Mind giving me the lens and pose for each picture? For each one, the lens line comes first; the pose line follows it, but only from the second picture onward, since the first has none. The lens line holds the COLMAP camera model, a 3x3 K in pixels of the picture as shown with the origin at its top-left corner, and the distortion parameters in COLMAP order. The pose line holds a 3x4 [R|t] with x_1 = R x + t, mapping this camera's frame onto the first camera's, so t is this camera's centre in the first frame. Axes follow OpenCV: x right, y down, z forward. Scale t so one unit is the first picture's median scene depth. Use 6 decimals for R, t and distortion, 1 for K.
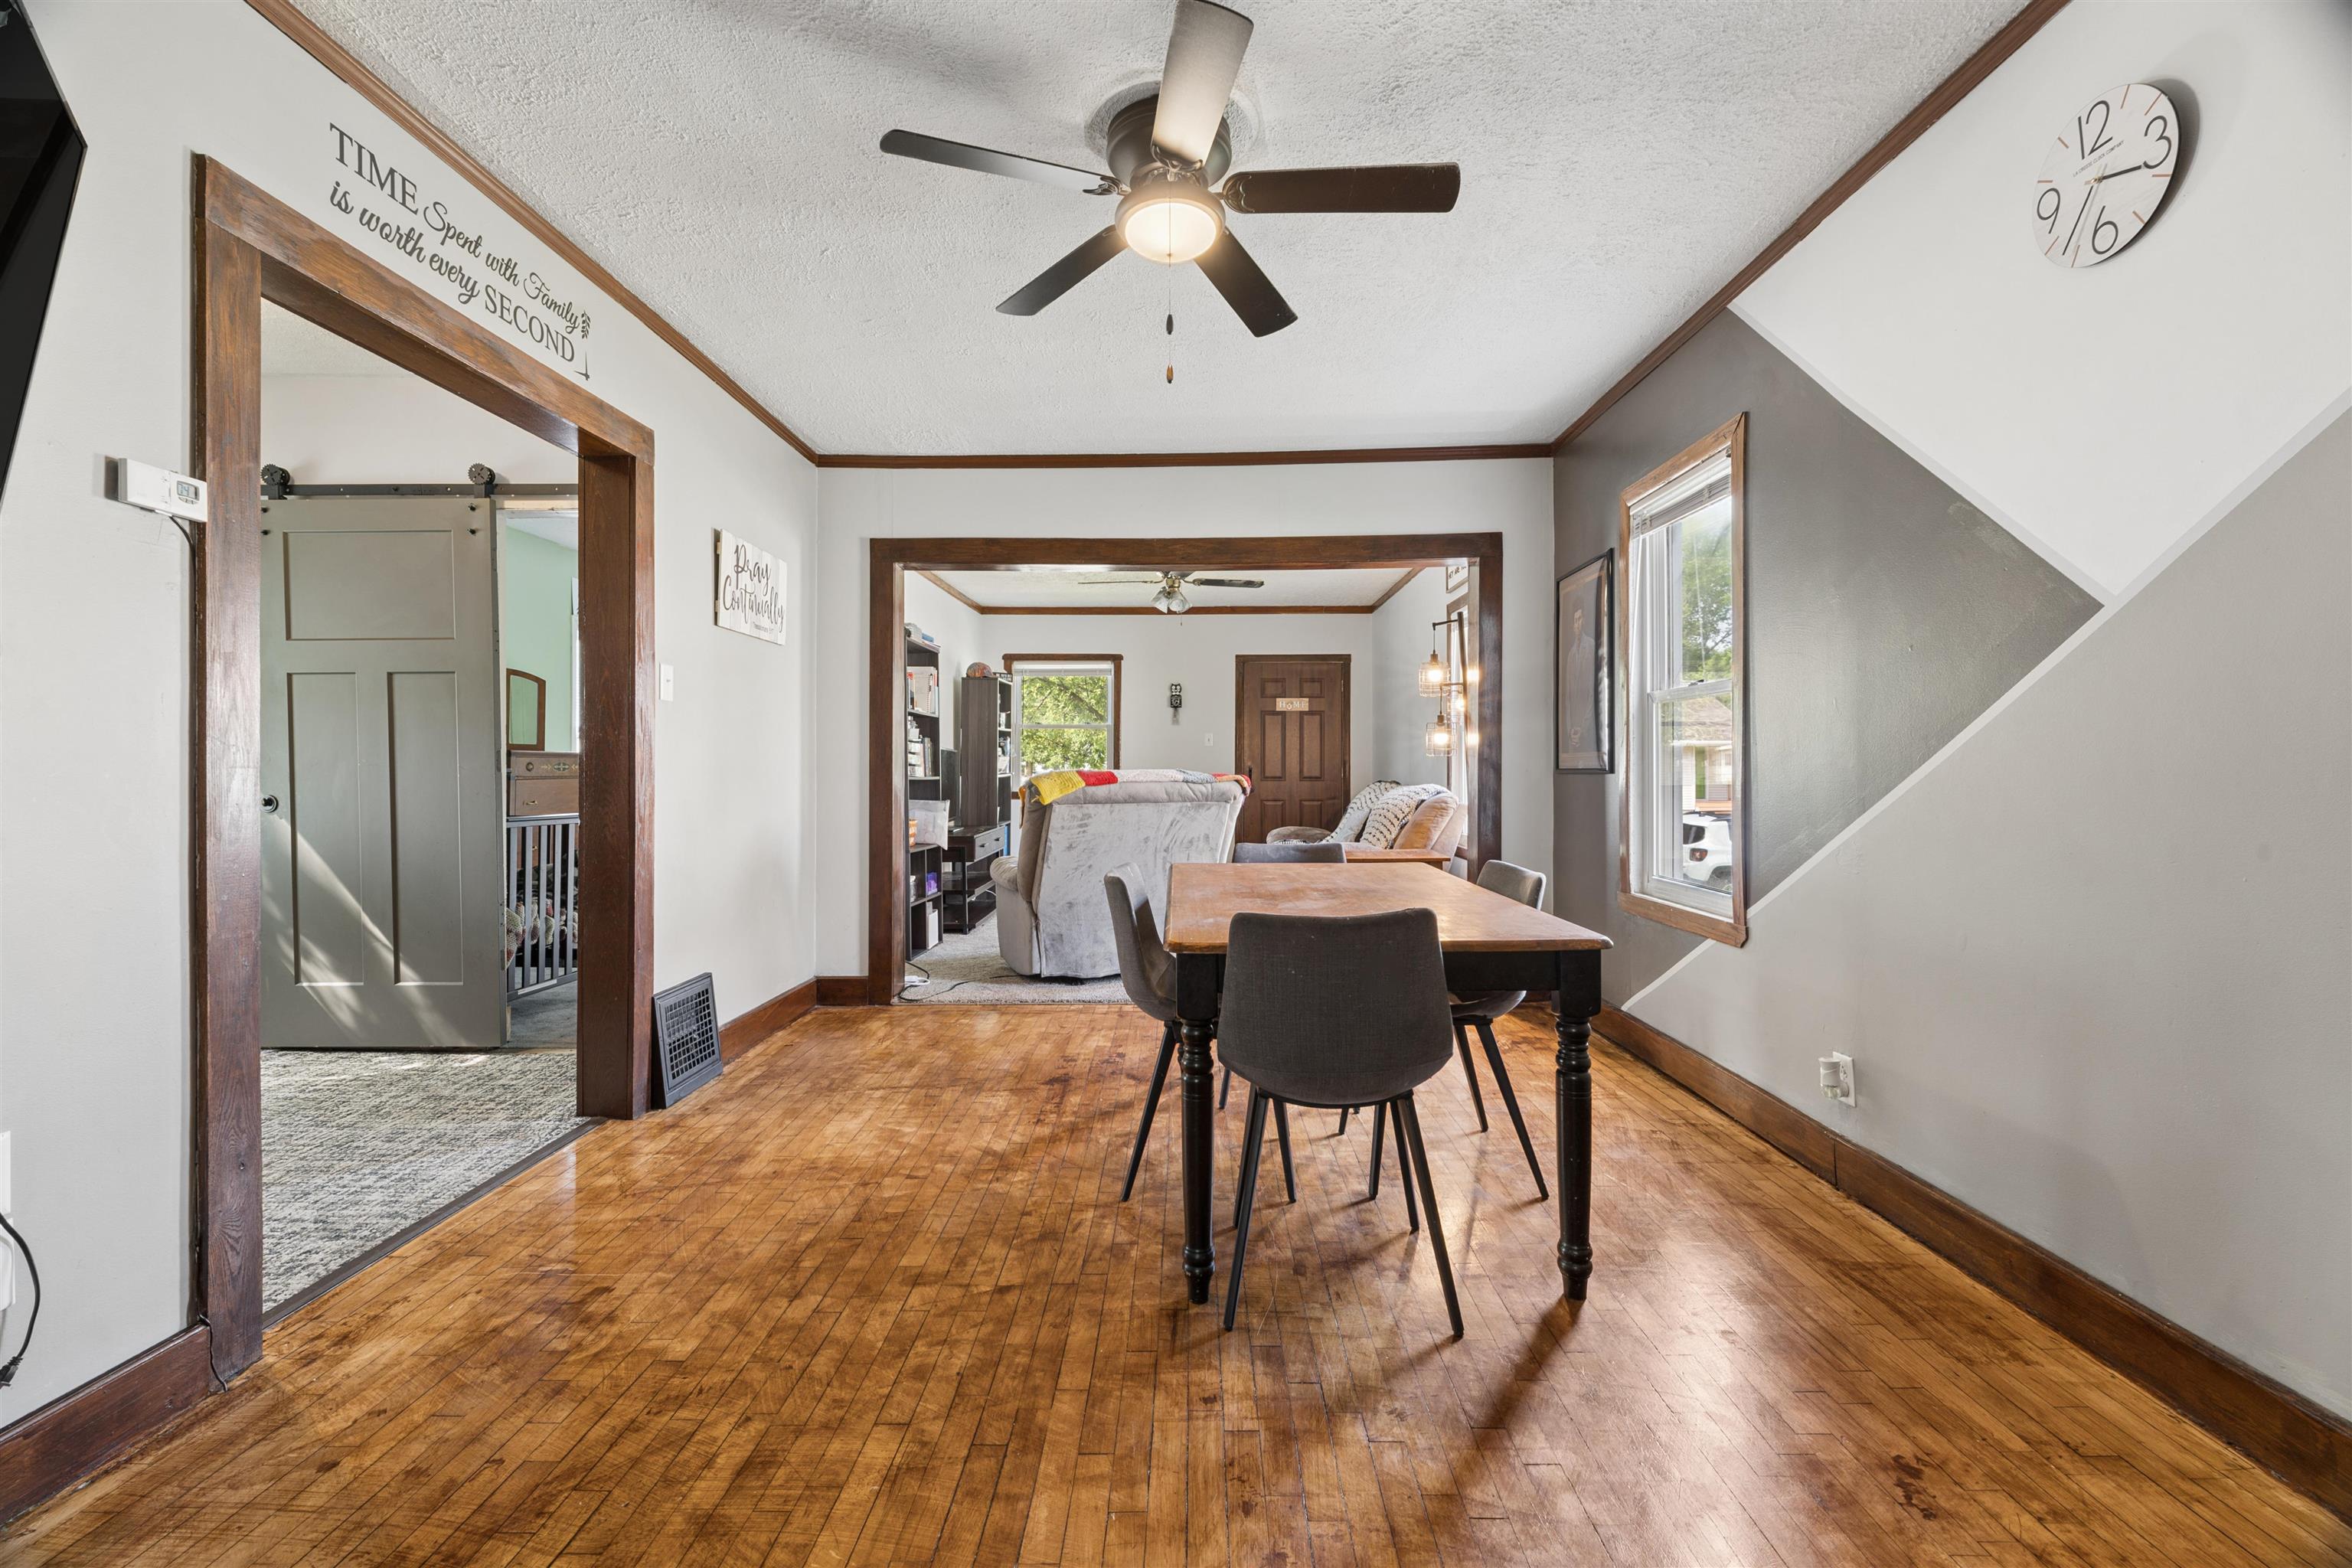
lens RADIAL K [[995.7, 0, 1184.3], [0, 995.7, 779.7], [0, 0, 1]] dist [0.012428, -0.004190]
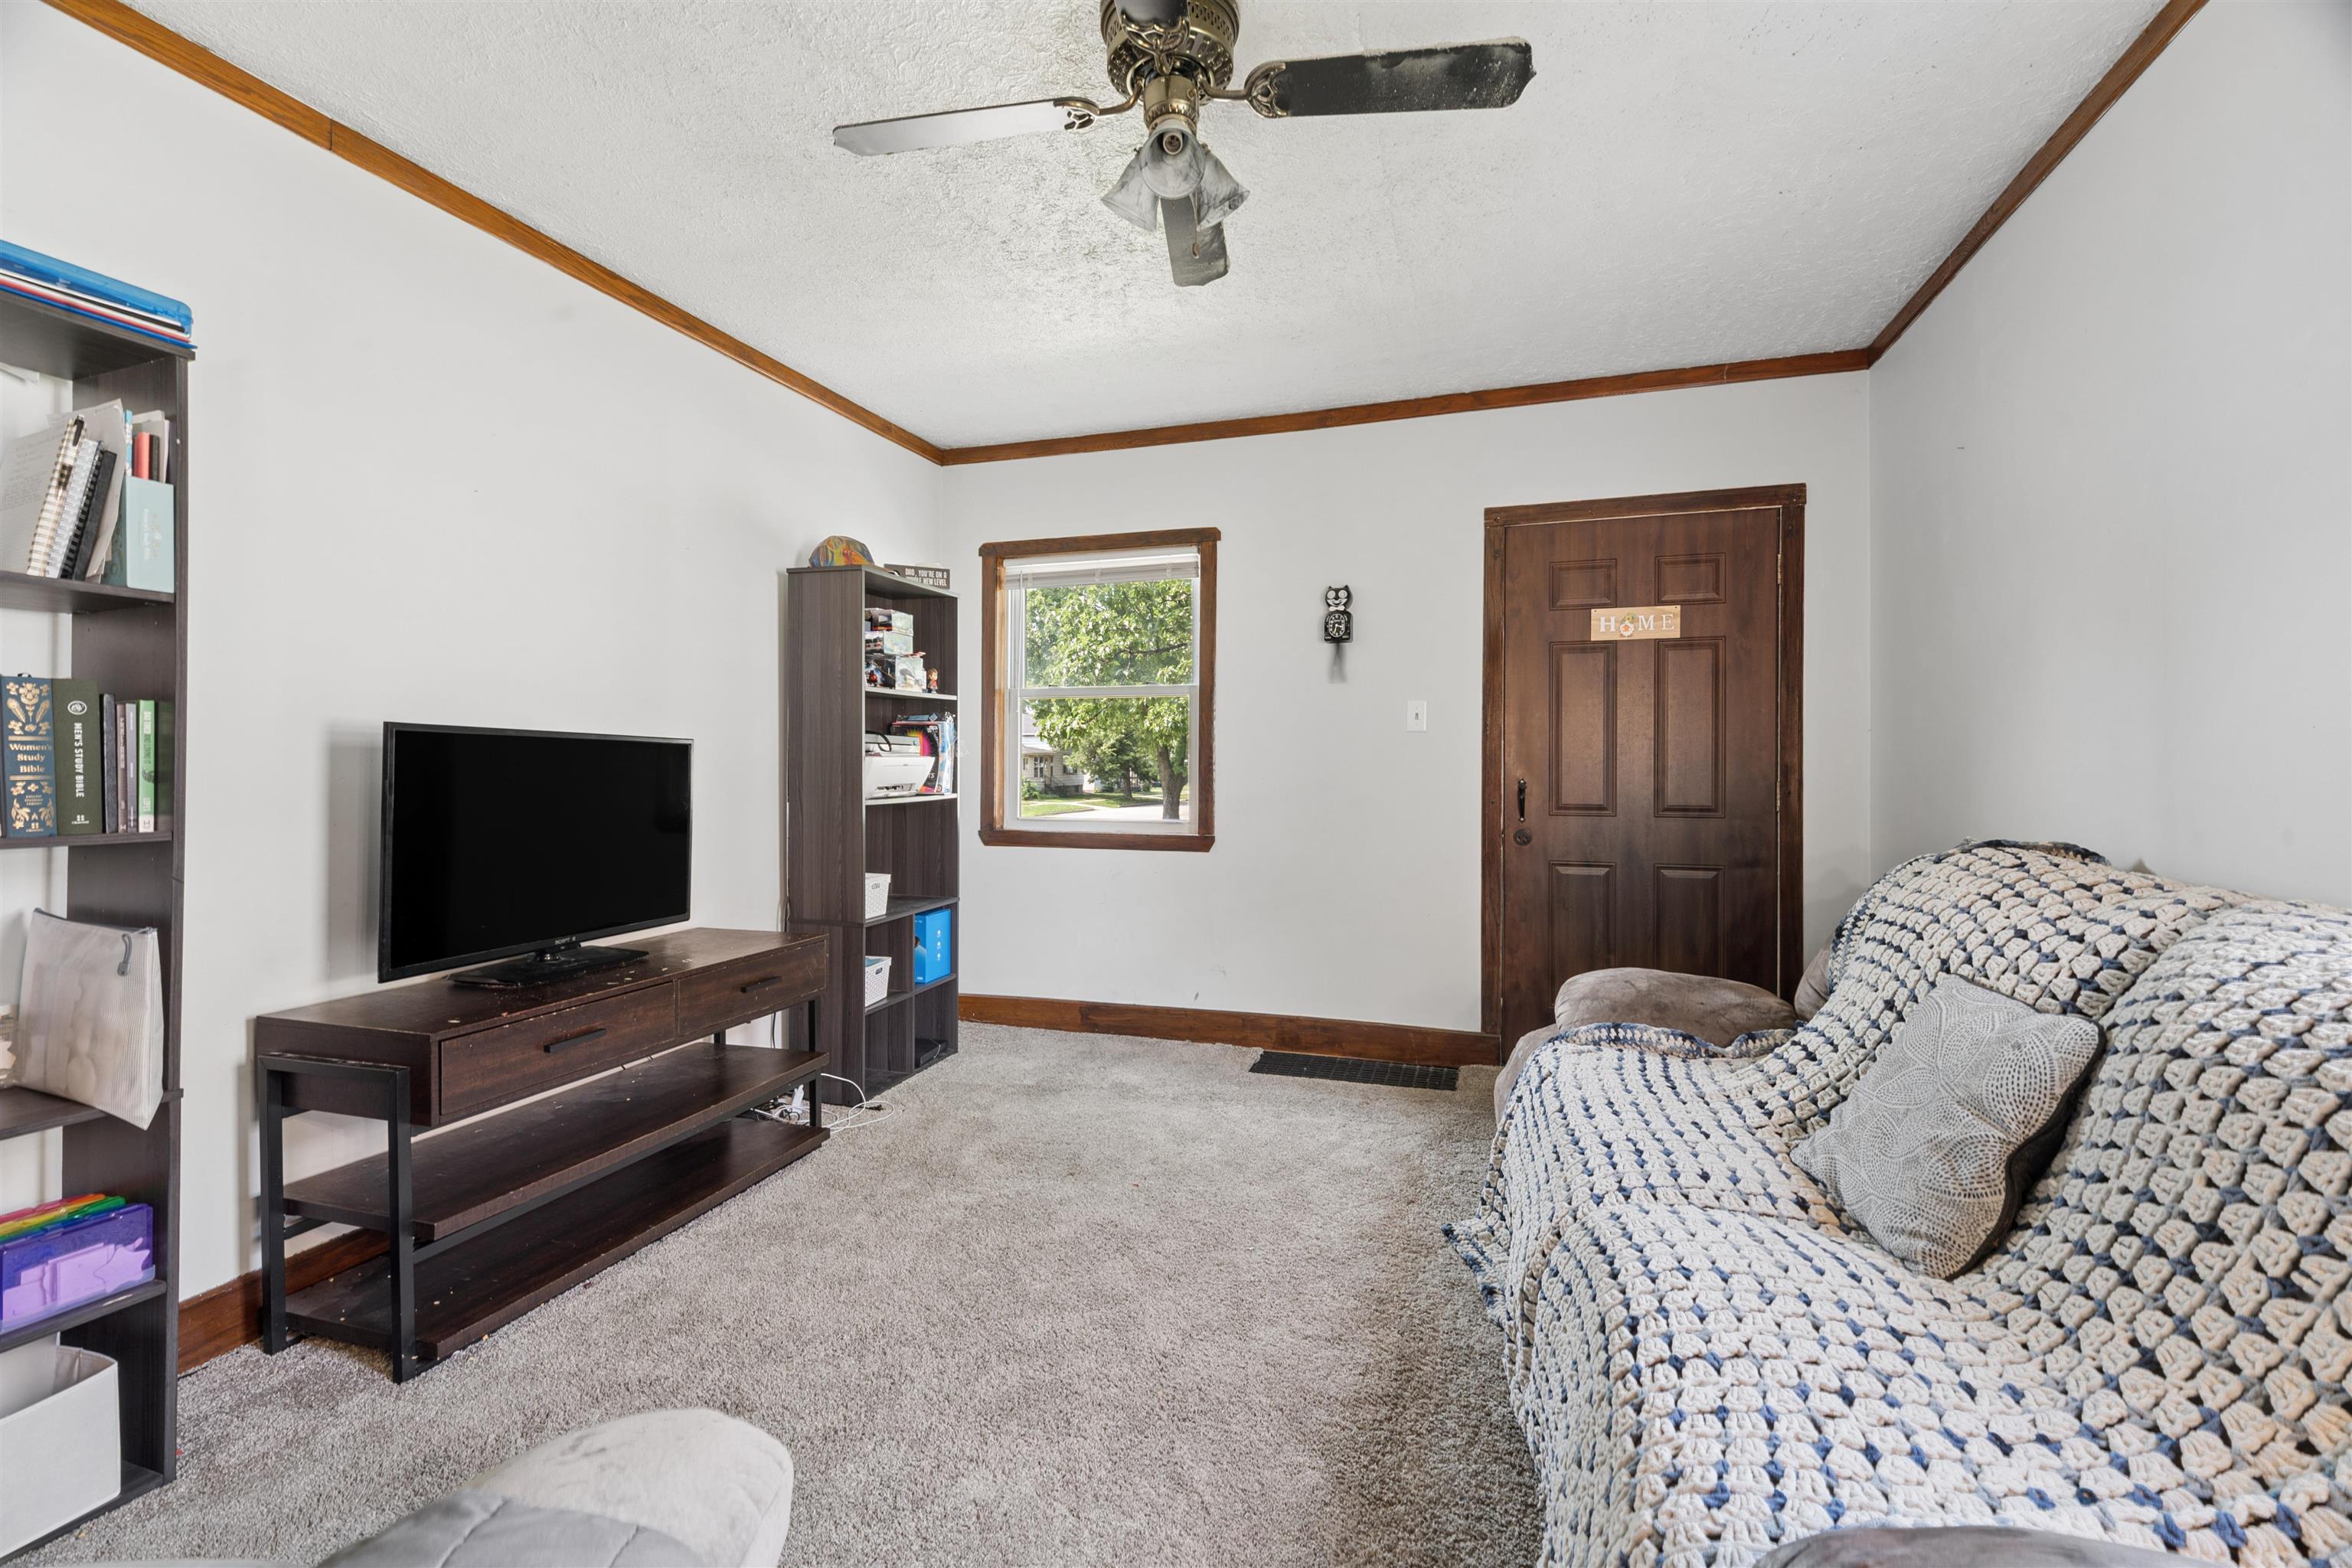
lens RADIAL K [[995.7, 0, 1178.8], [0, 995.7, 768.1], [0, 0, 1]] dist [0.012428, -0.004190]
pose [[0.943582, 0.003721, -0.331119, 0.136238], [-0.006217, 0.999960, -0.006480, -0.028139], [0.331081, 0.008173, 0.943567, 1.114726]]
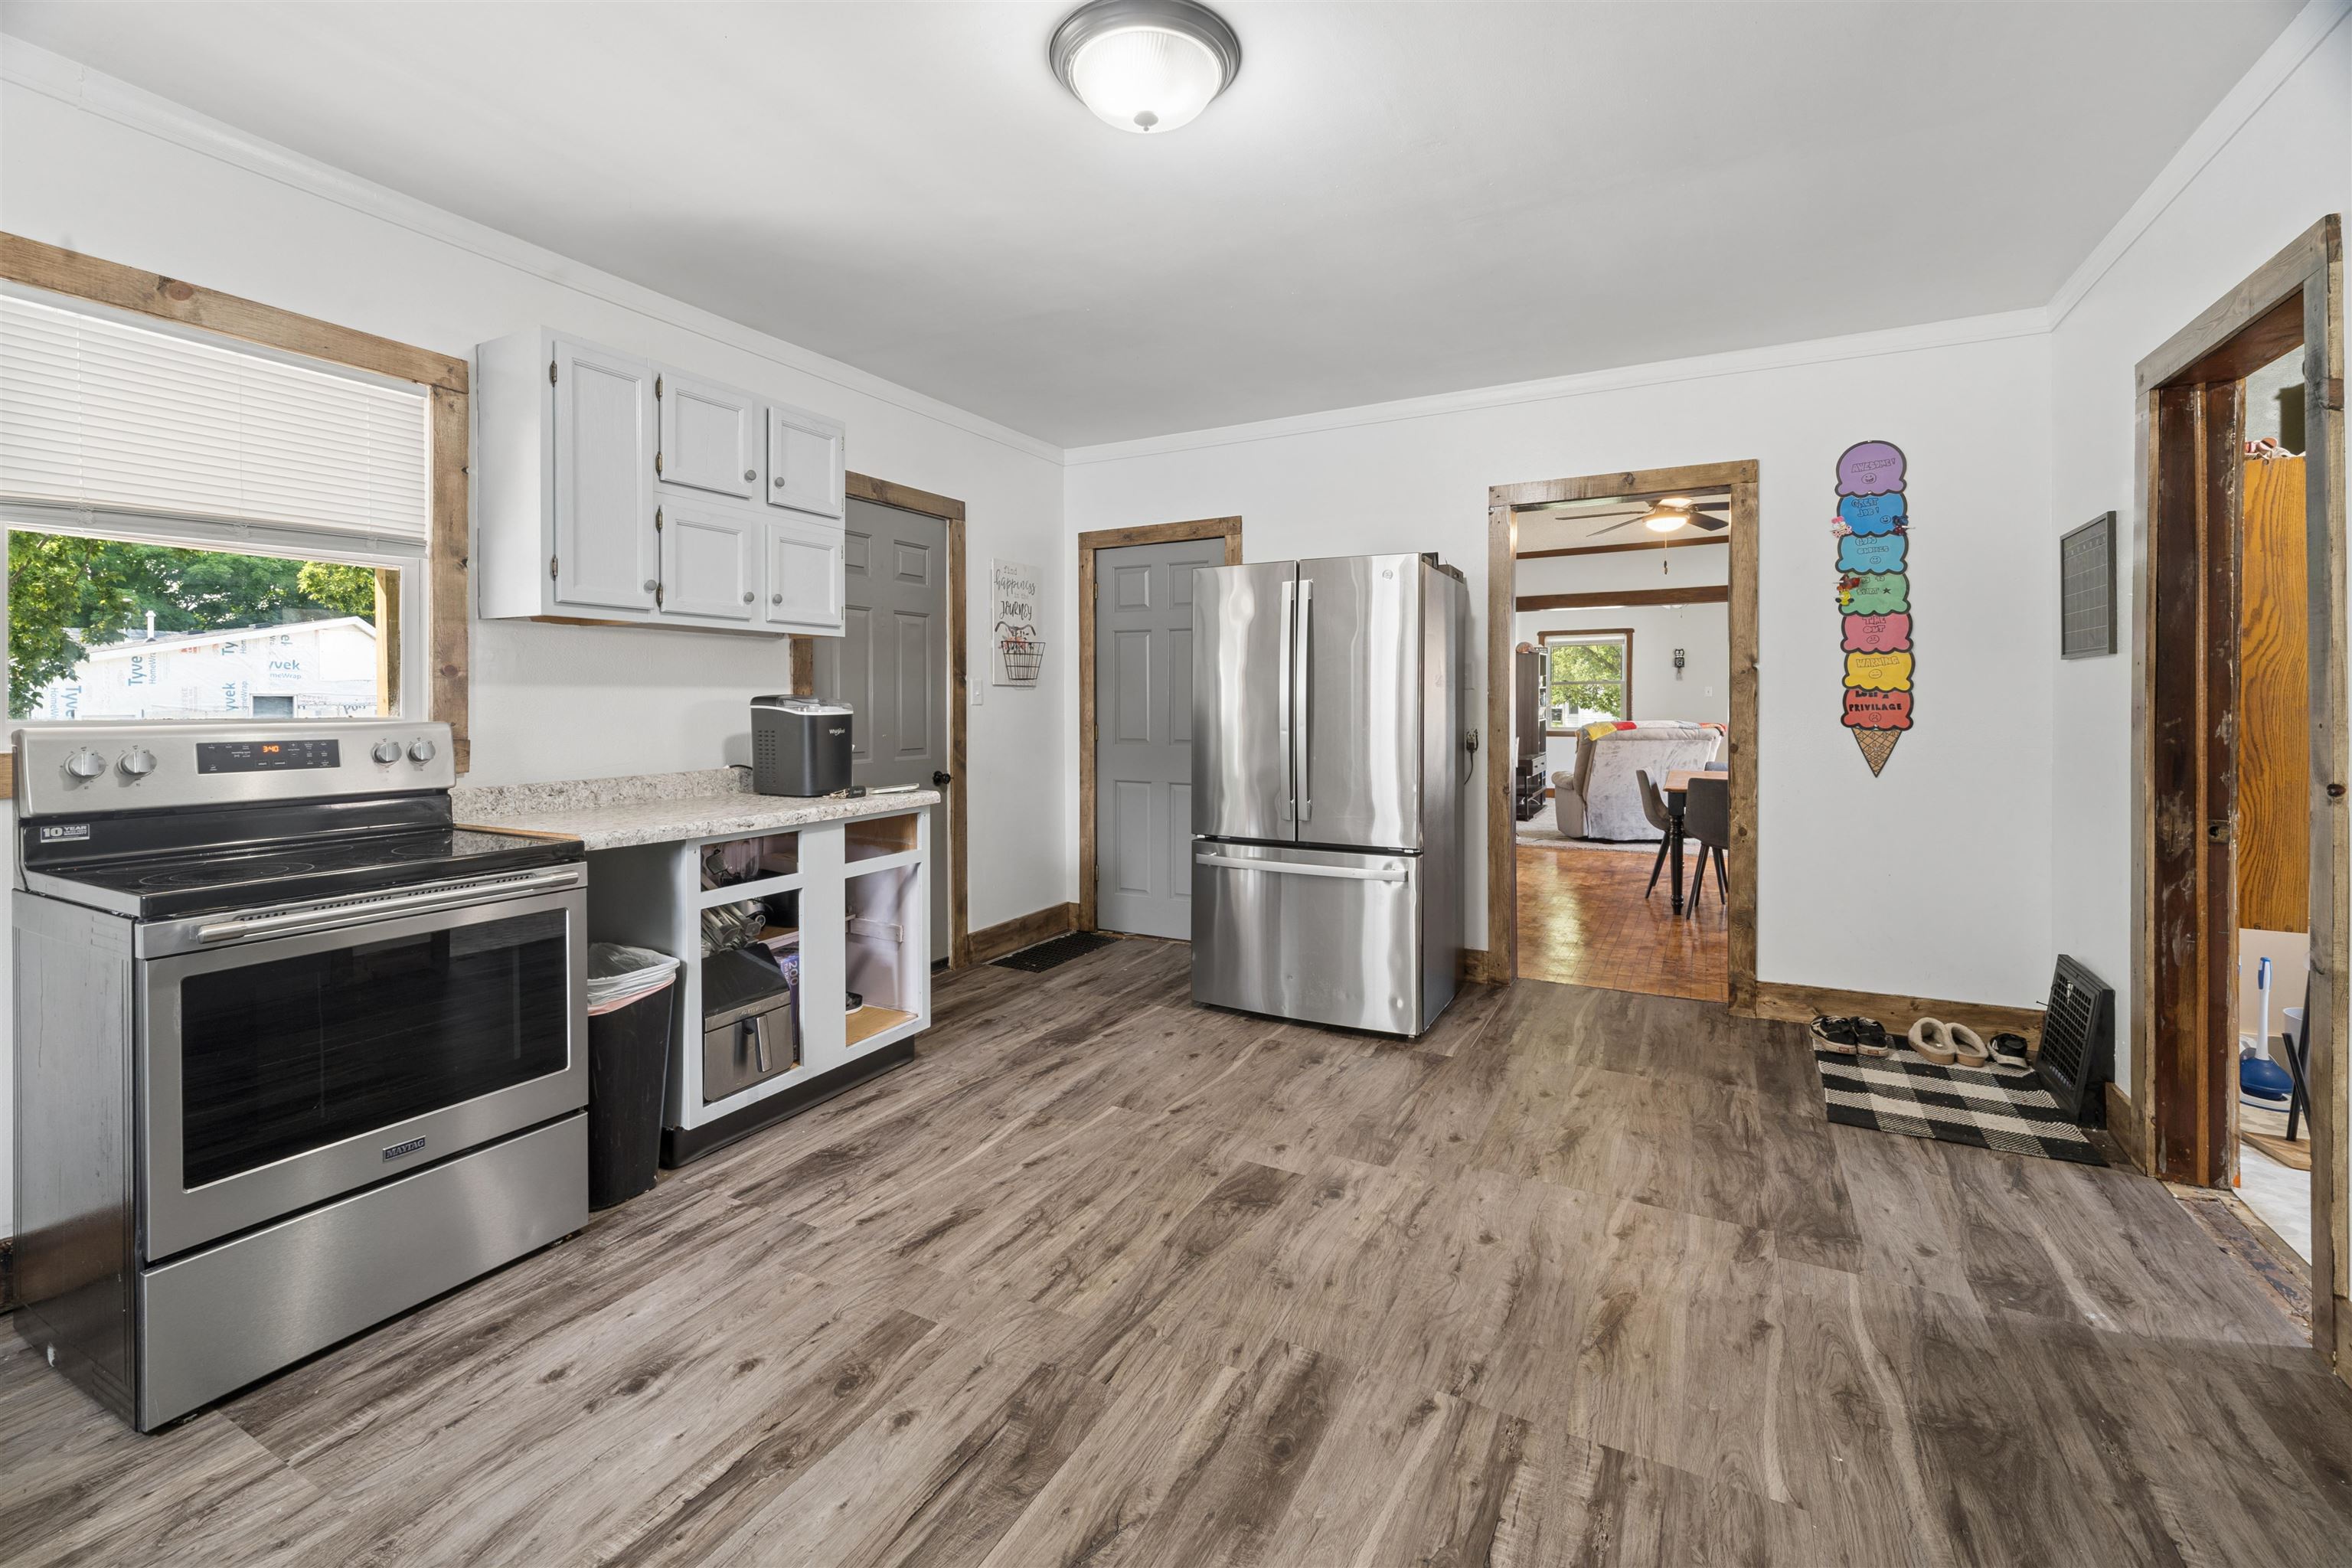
lens RADIAL K [[995.7, 0, 1145.2], [0, 995.7, 704.8], [0, 0, 1]] dist [0.012428, -0.004190]
pose [[0.873350, -0.004131, -0.487076, 0.033295], [-0.000436, 0.999957, -0.009262, -0.021693], [0.487094, 0.008301, 0.873310, -0.936046]]
